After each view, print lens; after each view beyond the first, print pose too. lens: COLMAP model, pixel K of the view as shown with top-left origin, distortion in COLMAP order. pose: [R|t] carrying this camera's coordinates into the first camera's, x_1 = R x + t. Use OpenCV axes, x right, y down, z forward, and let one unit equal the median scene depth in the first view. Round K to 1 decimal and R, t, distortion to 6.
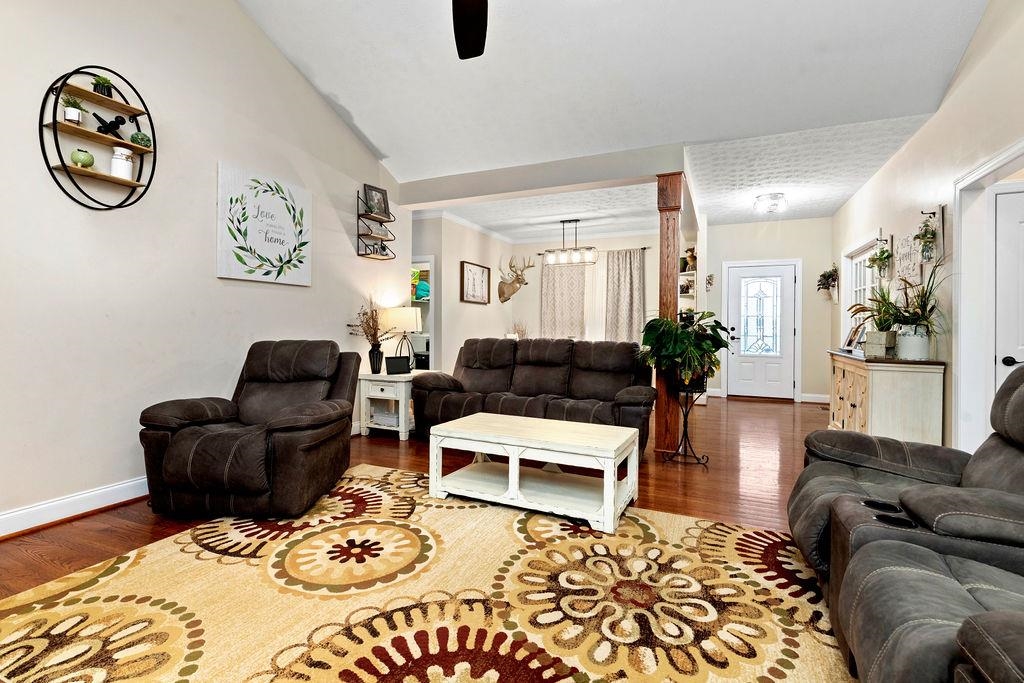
lens RADIAL K [[481.9, 0, 501.1], [0, 481.9, 359.7], [0, 0, 1]] dist [0.003940, -0.000844]
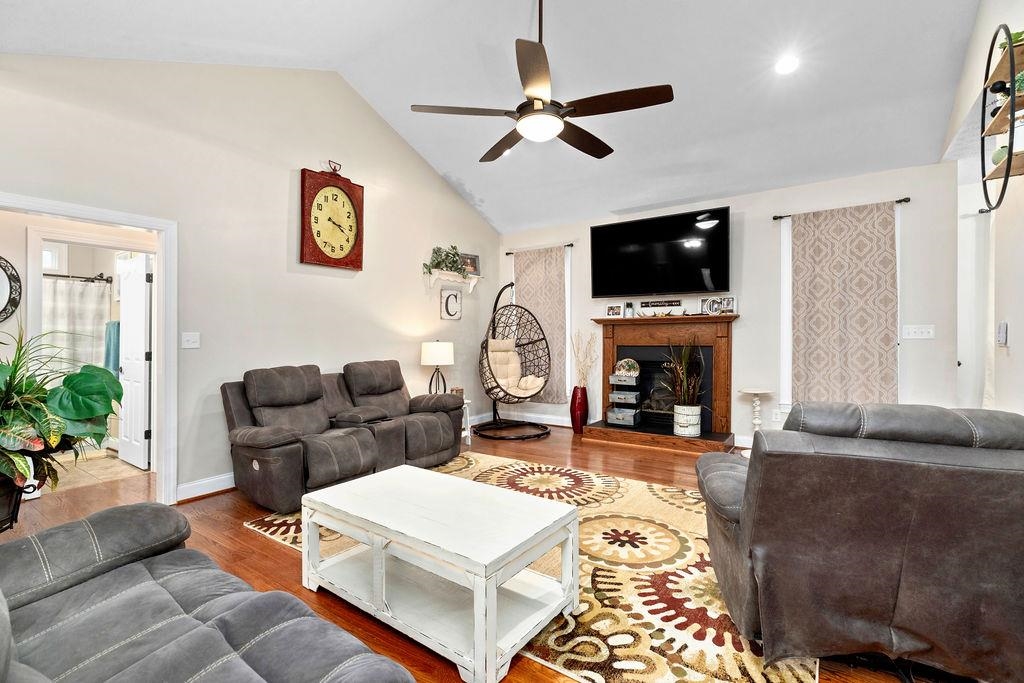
lens RADIAL K [[464.5, 0, 504.2], [0, 464.5, 388.9], [0, 0, 1]] dist [0.004893, -0.000720]
pose [[-0.981650, -0.021937, 0.189427, -0.200129], [0.013282, 0.983083, 0.182678, -0.185558], [-0.190229, 0.181841, -0.964752, 1.973237]]
